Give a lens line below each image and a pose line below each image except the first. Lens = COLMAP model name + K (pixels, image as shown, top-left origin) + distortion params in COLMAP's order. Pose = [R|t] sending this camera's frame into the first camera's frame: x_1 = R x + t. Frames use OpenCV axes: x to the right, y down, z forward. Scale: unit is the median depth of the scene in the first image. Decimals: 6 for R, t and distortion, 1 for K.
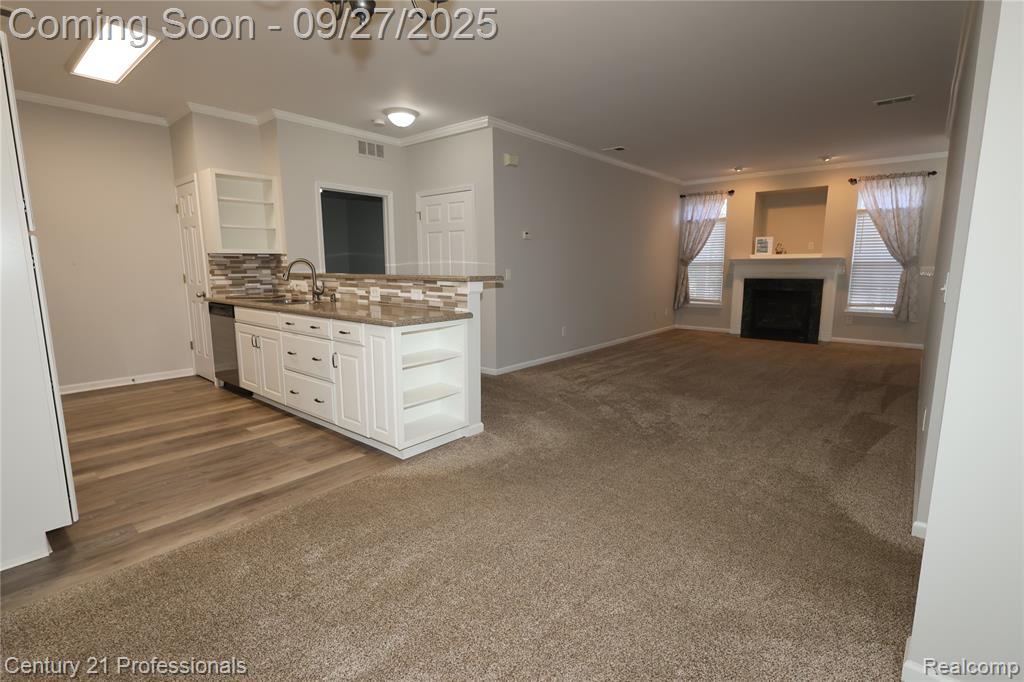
lens RADIAL K [[477.9, 0, 509.3], [0, 477.9, 338.9], [0, 0, 1]] dist [0.002606, -0.000670]
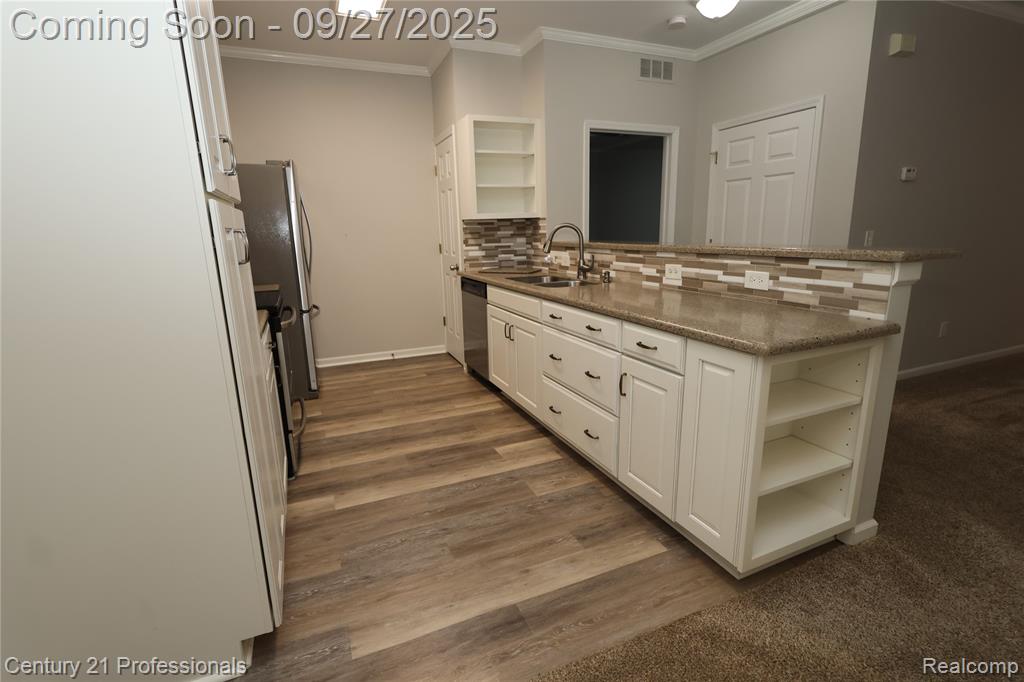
lens RADIAL K [[477.9, 0, 512.4], [0, 477.9, 339.5], [0, 0, 1]] dist [0.002606, -0.000670]
pose [[0.895769, 0.080380, -0.437192, -0.170765], [-0.045238, 0.994893, 0.090229, -0.050576], [0.442212, -0.061047, 0.894831, 0.280685]]
